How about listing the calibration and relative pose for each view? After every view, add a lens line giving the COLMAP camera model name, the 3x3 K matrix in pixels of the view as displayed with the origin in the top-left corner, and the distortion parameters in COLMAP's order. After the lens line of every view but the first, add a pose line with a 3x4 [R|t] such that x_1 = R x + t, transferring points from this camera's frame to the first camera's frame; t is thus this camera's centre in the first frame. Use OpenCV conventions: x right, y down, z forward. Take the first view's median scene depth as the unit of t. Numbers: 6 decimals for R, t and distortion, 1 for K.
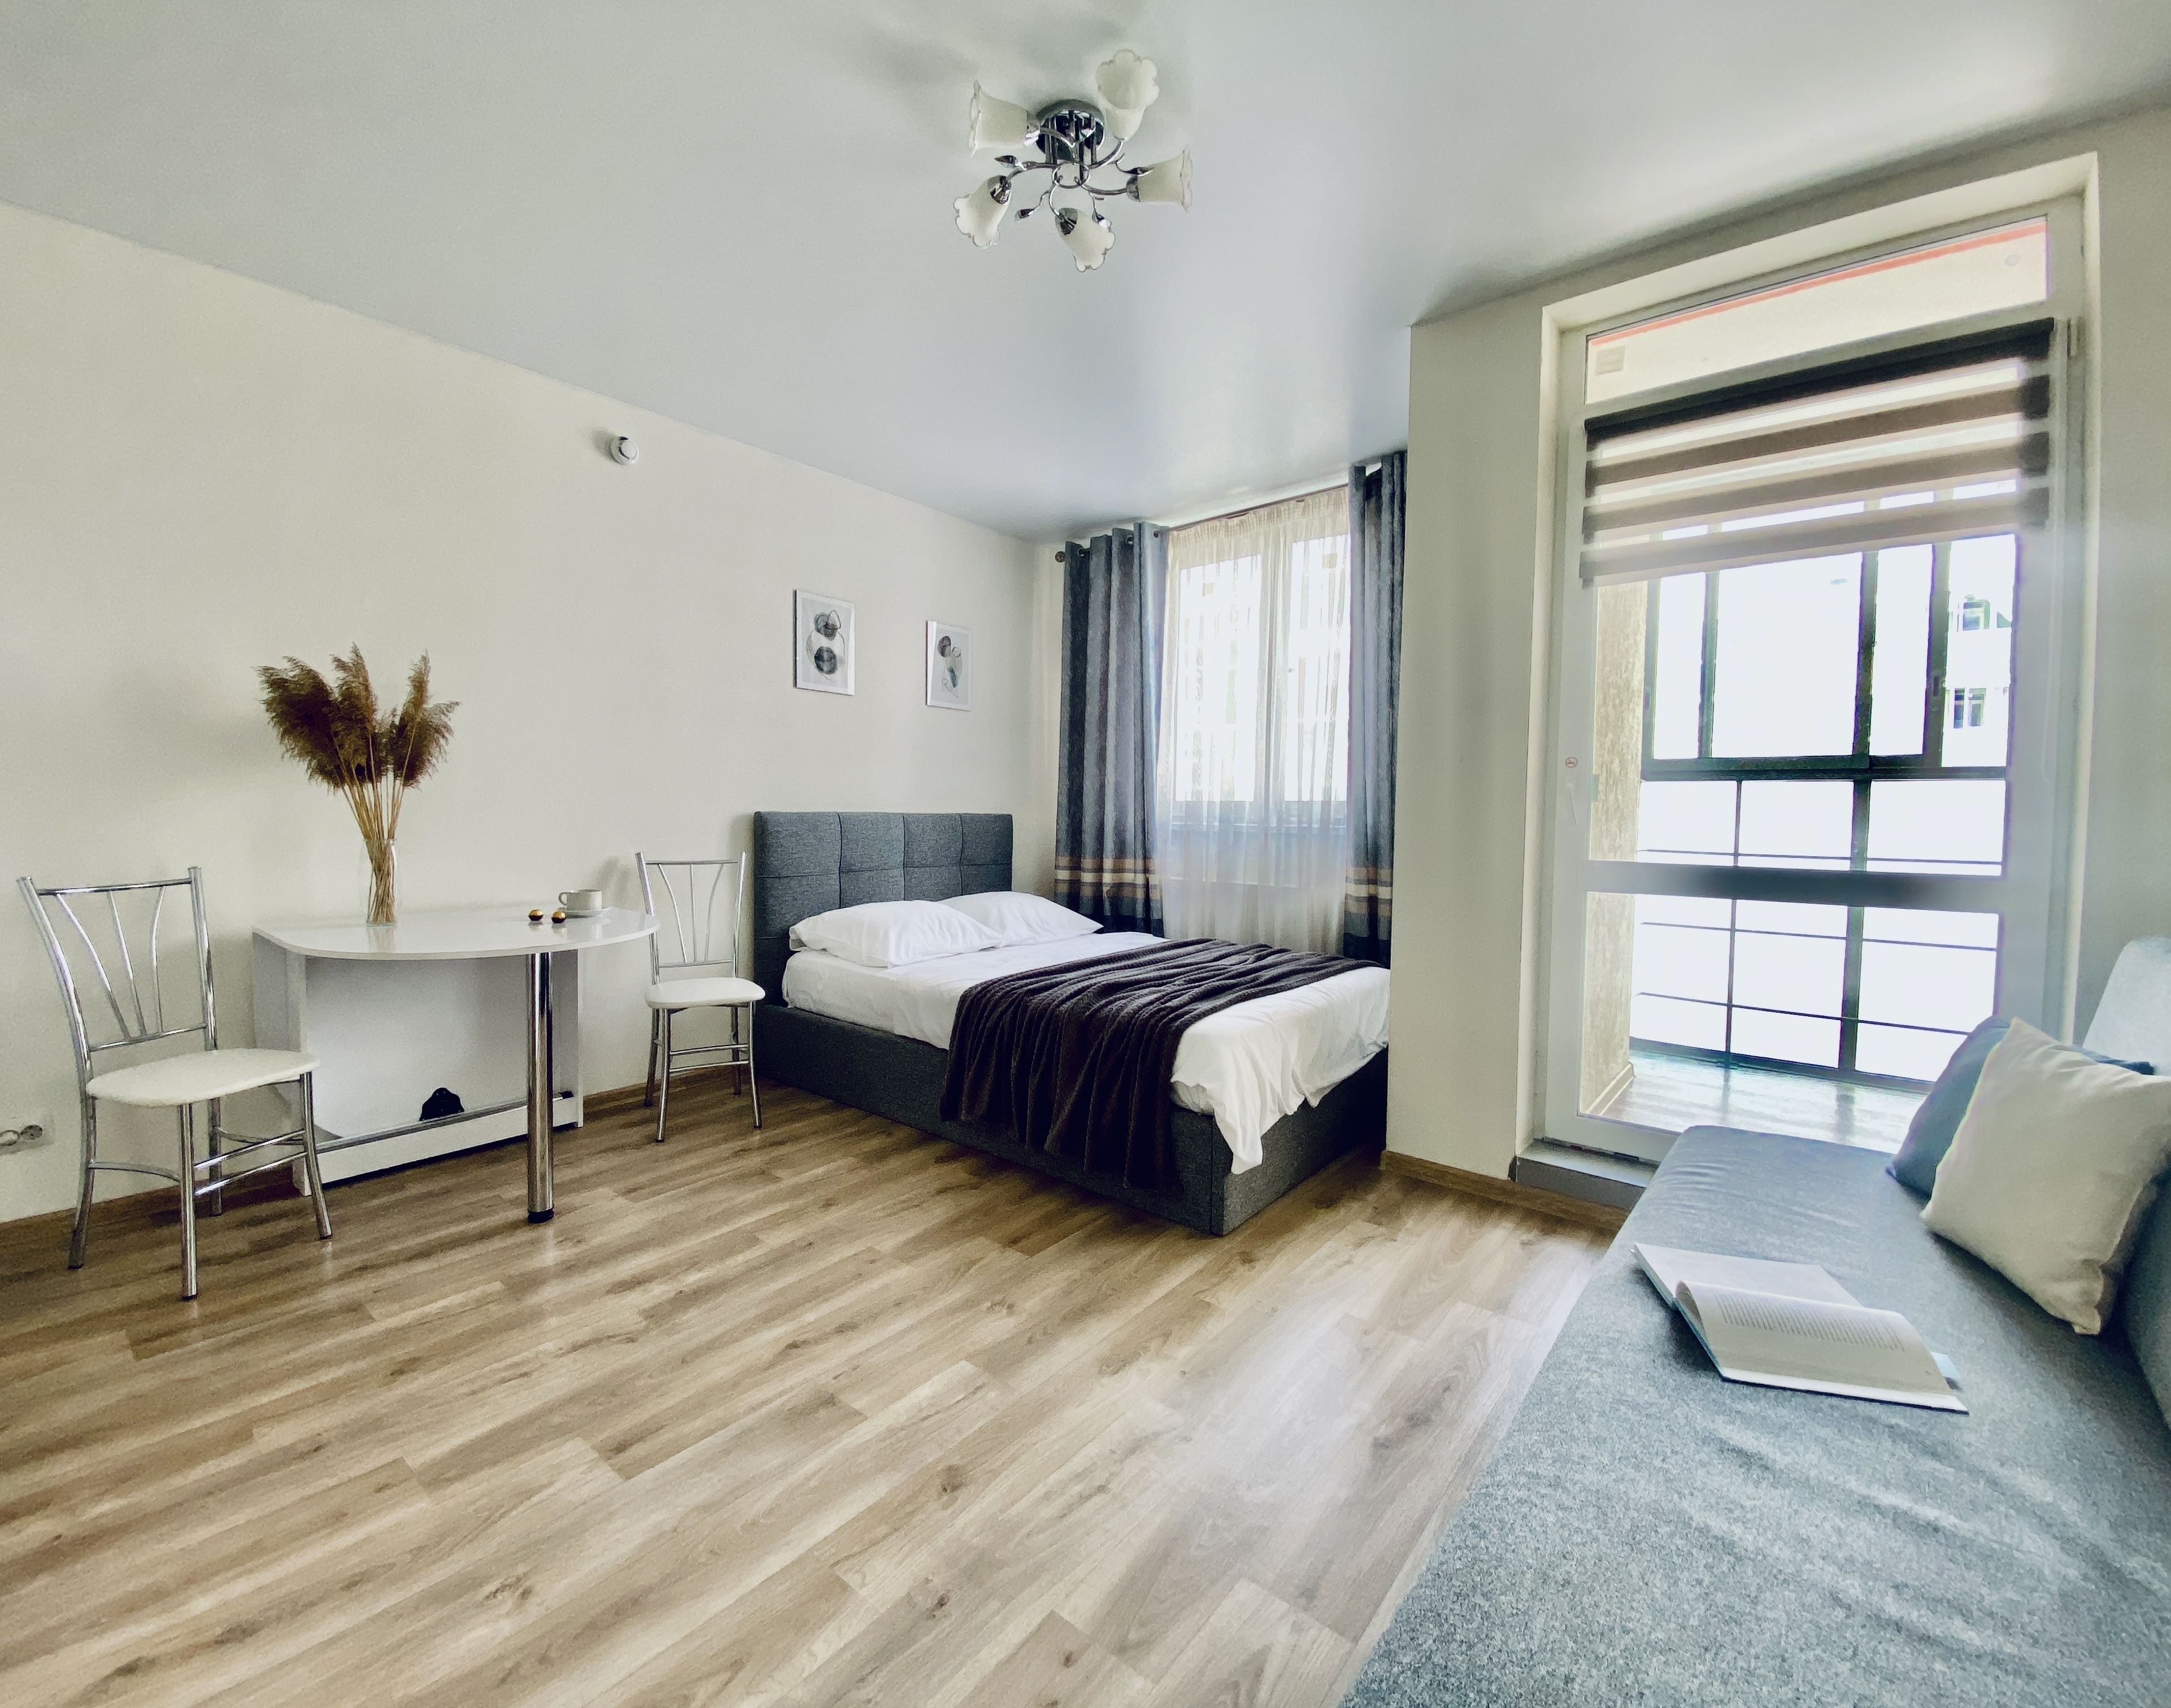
lens RADIAL K [[907.9, 0, 1029.2], [0, 907.9, 856.9], [0, 0, 1]] dist [-0.002405, -0.003576]
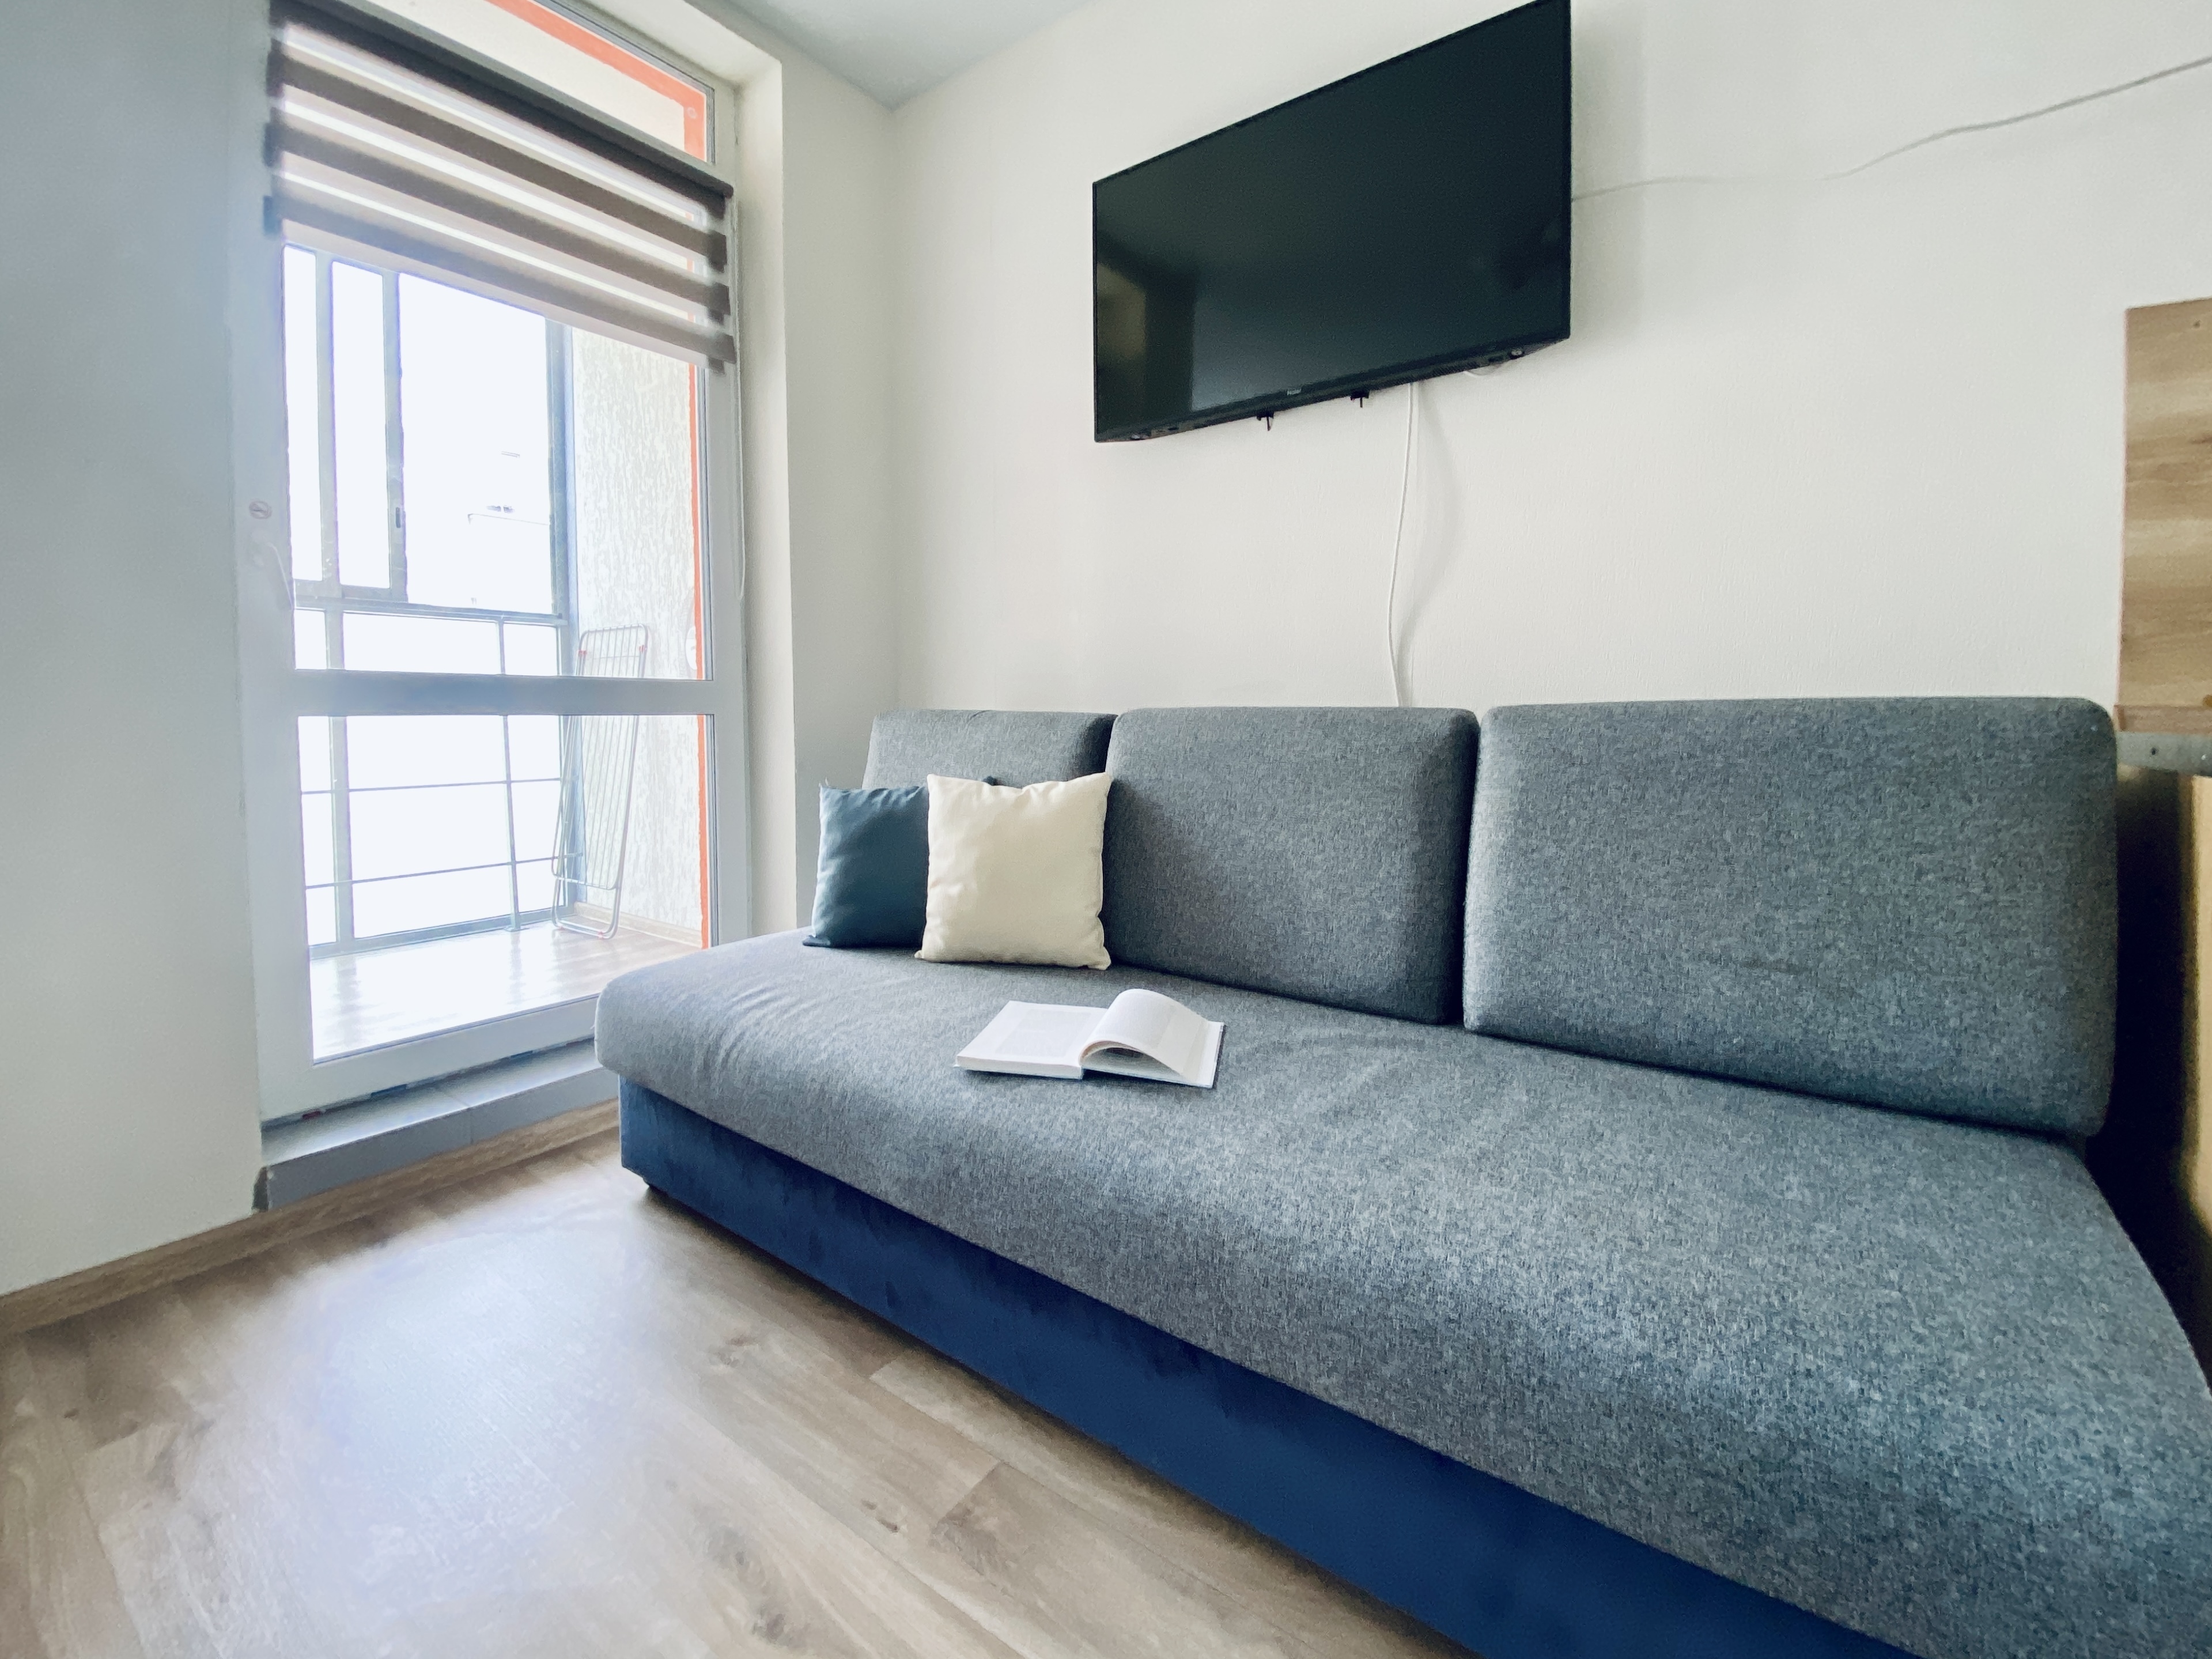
lens RADIAL K [[948.5, 0, 1101.4], [0, 948.5, 762.8], [0, 0, 1]] dist [0.006731, -0.001412]
pose [[-0.090028, -0.065961, 0.993753, -0.103221], [0.049653, 0.996266, 0.070626, 0.046986], [-0.994701, 0.055702, -0.086416, 0.457070]]
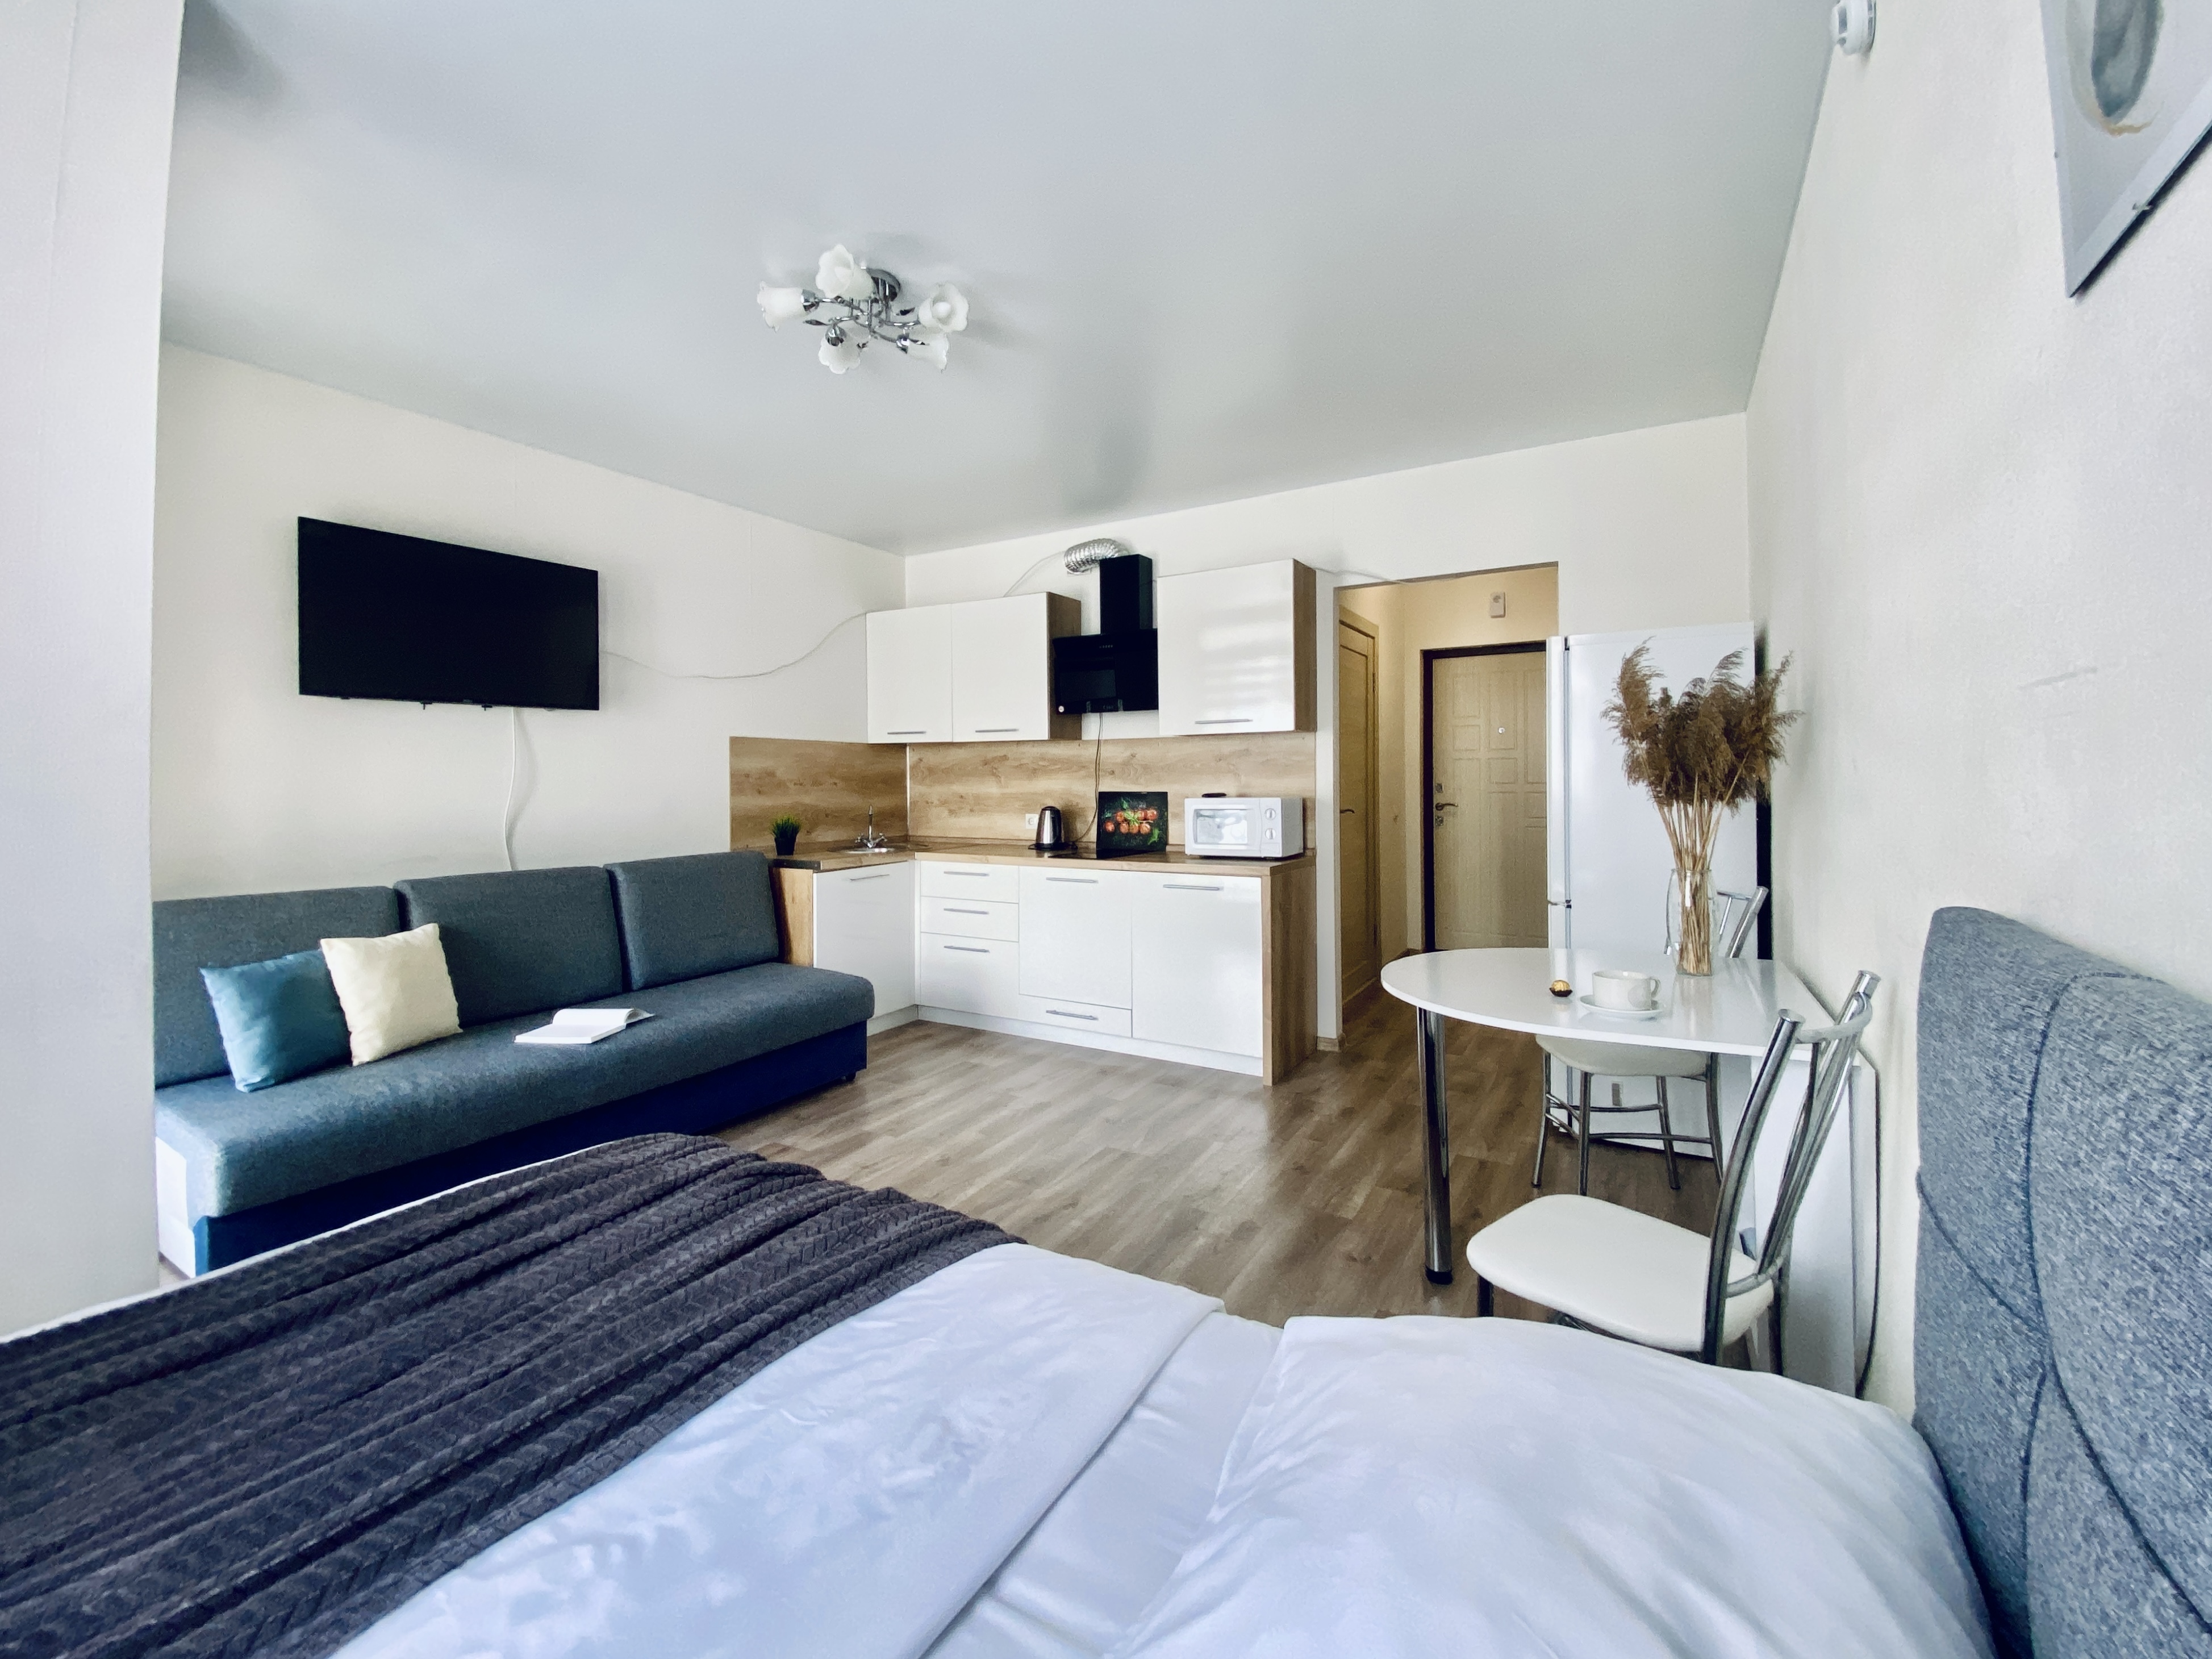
lens RADIAL K [[929.2, 0, 1106.3], [0, 929.2, 769.5], [0, 0, 1]] dist [-0.003722, -0.000692]
pose [[-0.983539, -0.003601, -0.180663, -0.034650], [-0.010873, 0.999169, 0.039280, -0.123267], [0.180371, 0.040598, -0.982760, 1.569242]]
